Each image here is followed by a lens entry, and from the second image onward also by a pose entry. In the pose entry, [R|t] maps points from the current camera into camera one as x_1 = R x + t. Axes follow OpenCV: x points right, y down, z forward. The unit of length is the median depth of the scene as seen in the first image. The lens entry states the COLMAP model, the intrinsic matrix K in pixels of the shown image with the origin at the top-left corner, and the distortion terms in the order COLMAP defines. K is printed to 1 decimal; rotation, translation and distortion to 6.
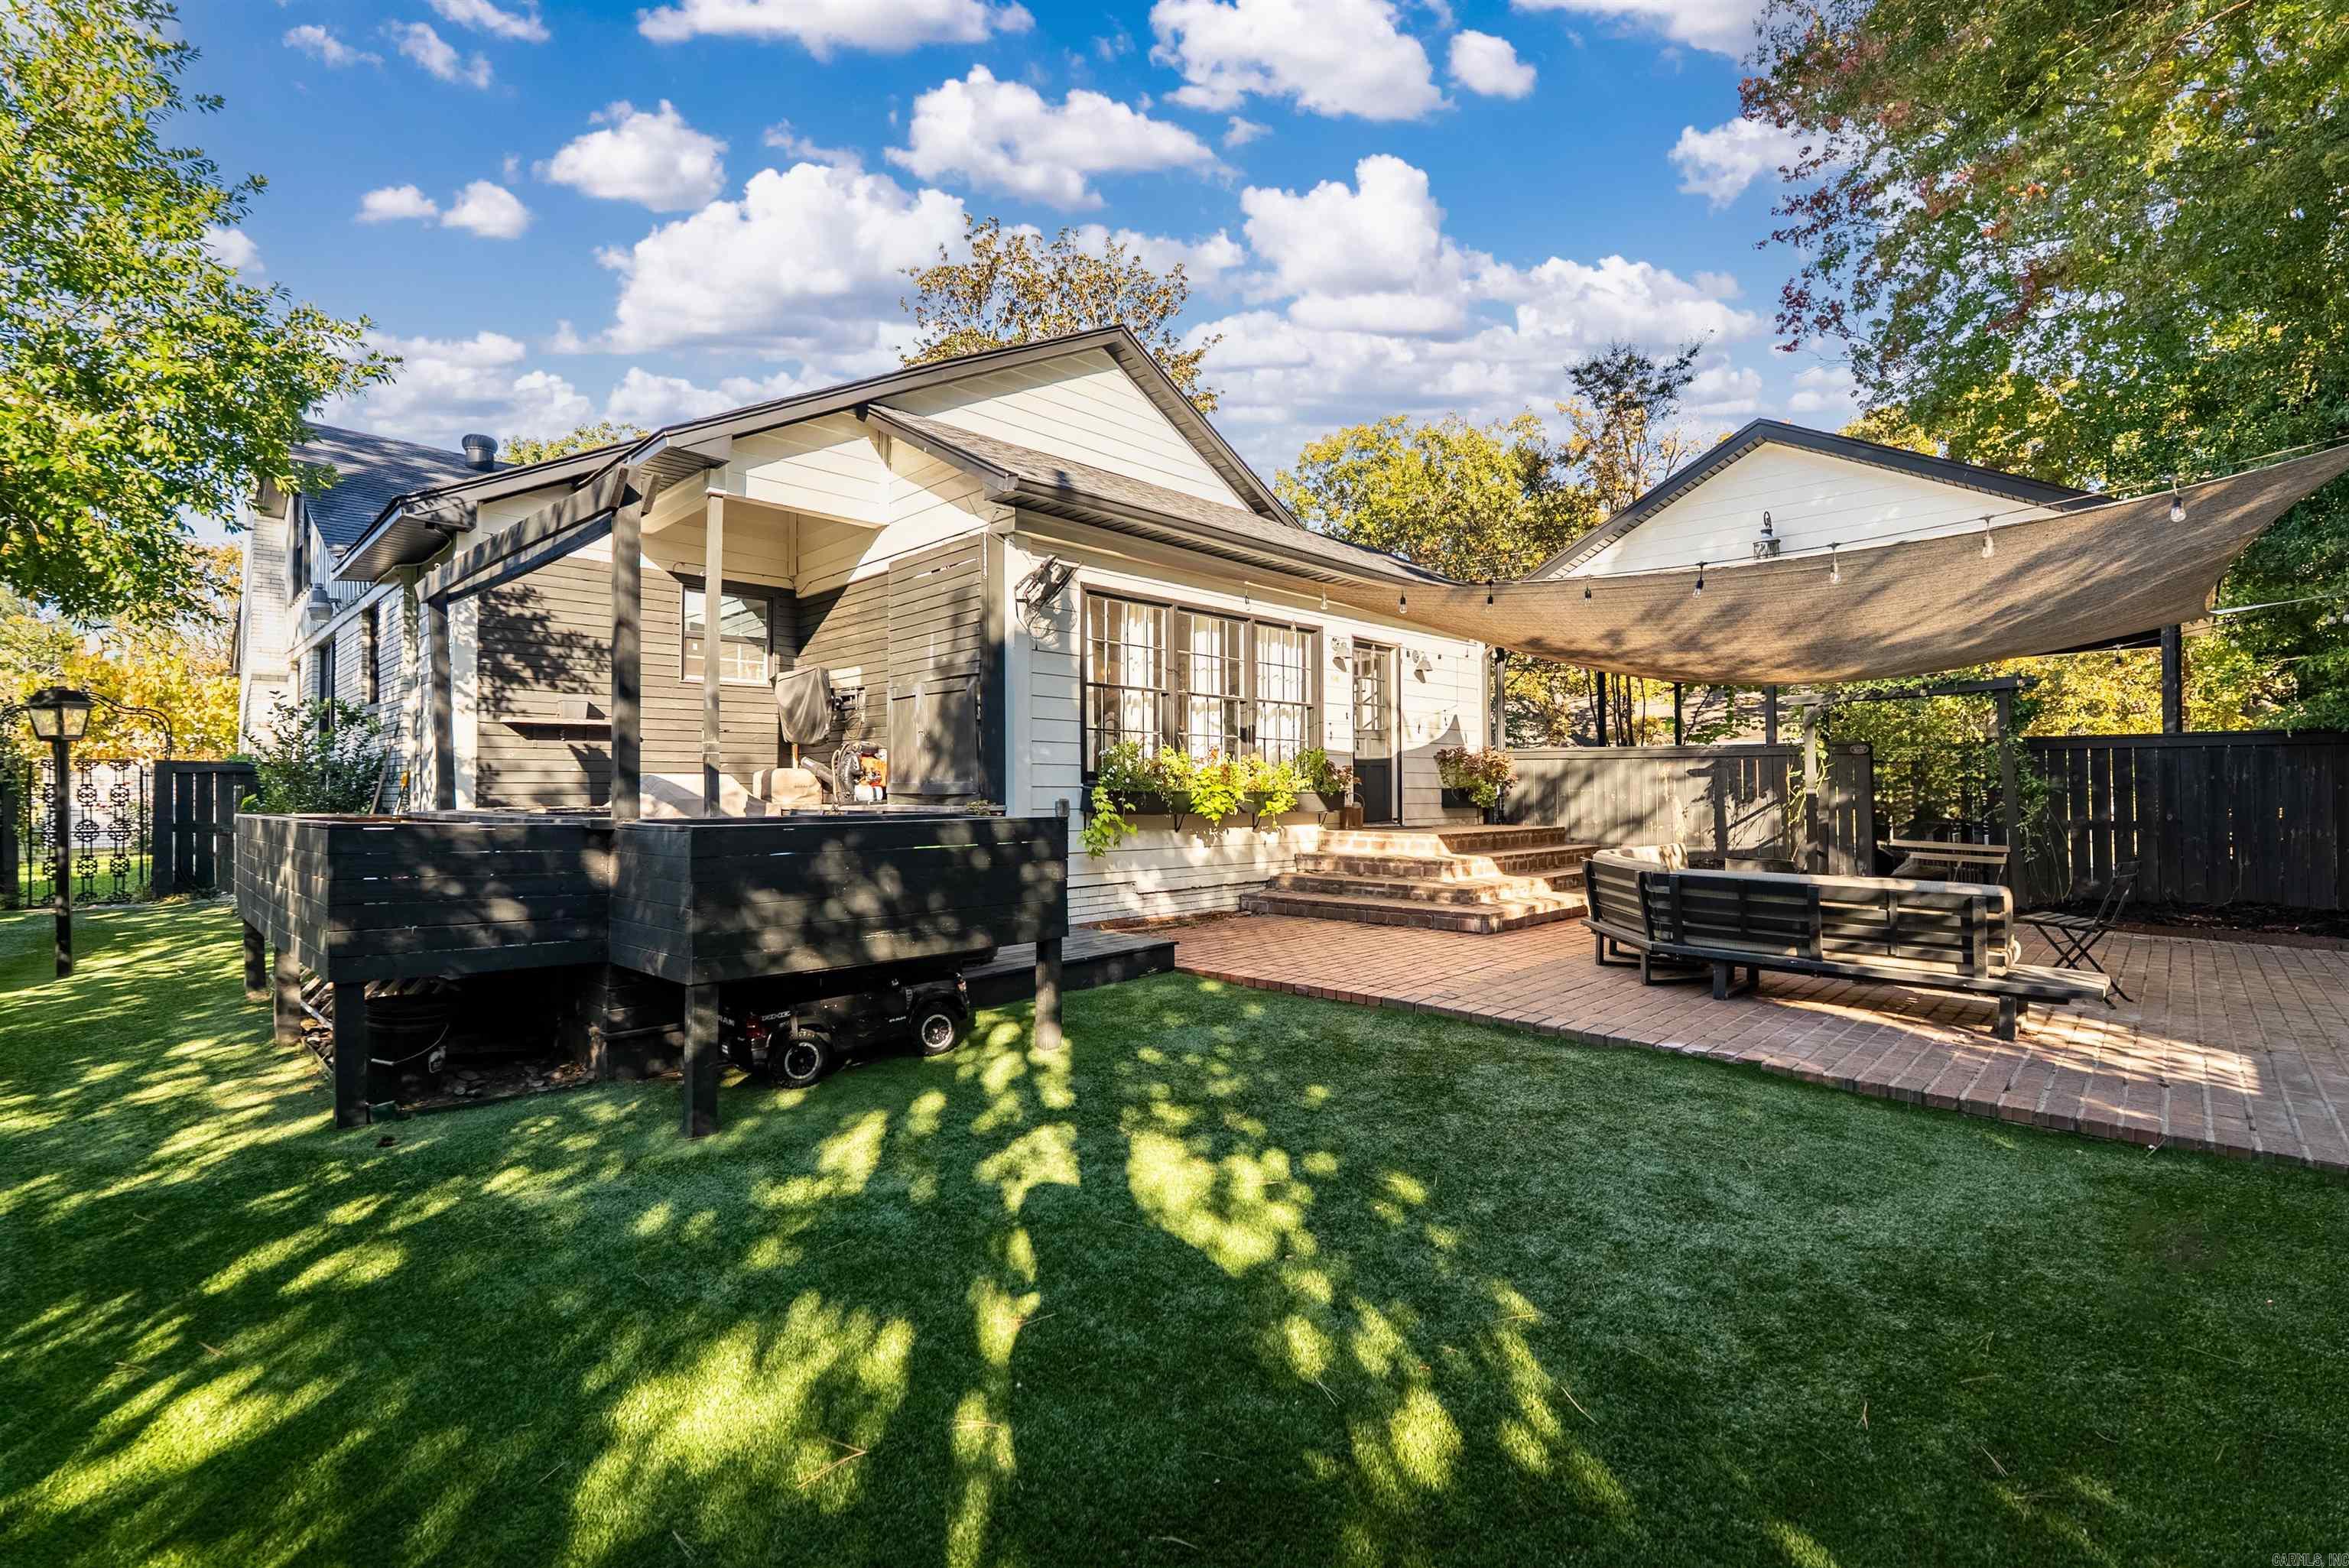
lens RADIAL K [[1055.0, 0, 1179.2], [0, 1055.0, 773.8], [0, 0, 1]] dist [-0.005245, -0.000691]
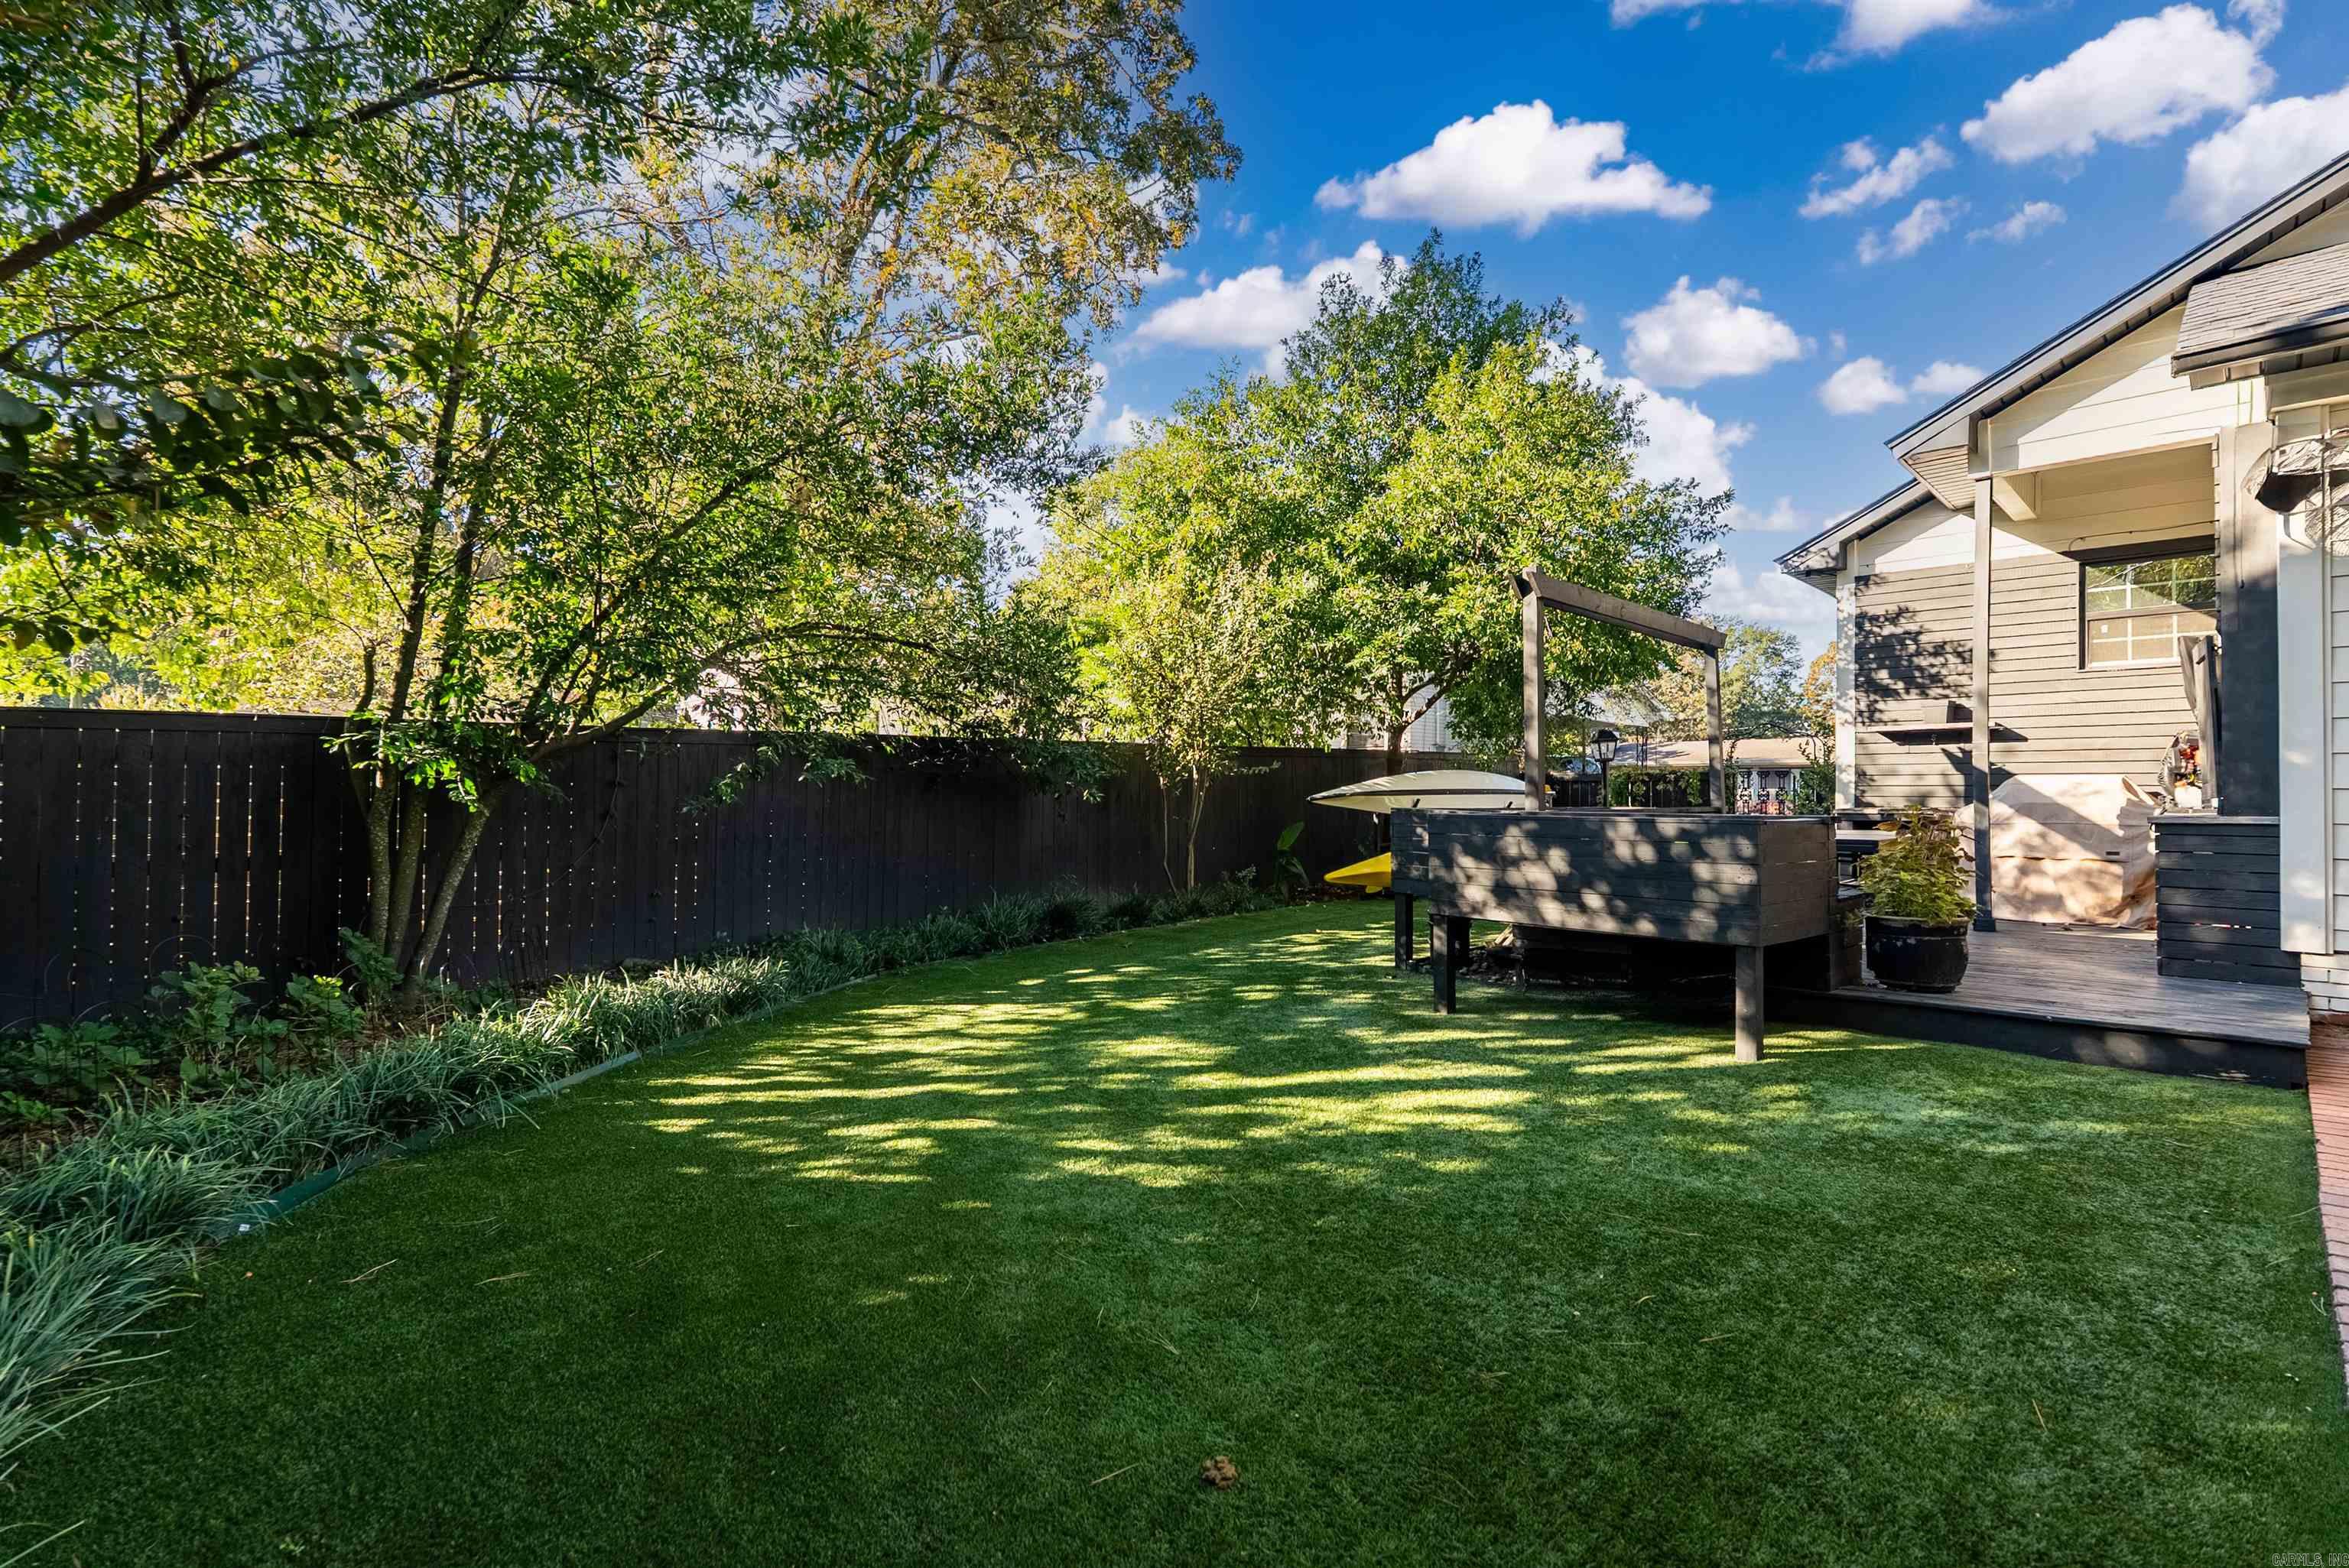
lens RADIAL K [[1019.2, 0, 1174.5], [0, 1019.2, 784.0], [0, 0, 1]] dist [-0.002447, -0.000326]
pose [[-0.054151, -0.006423, -0.998512, 0.493913], [0.011316, 0.999911, -0.007046, 0.006318], [0.998469, -0.011681, -0.054074, 0.309598]]
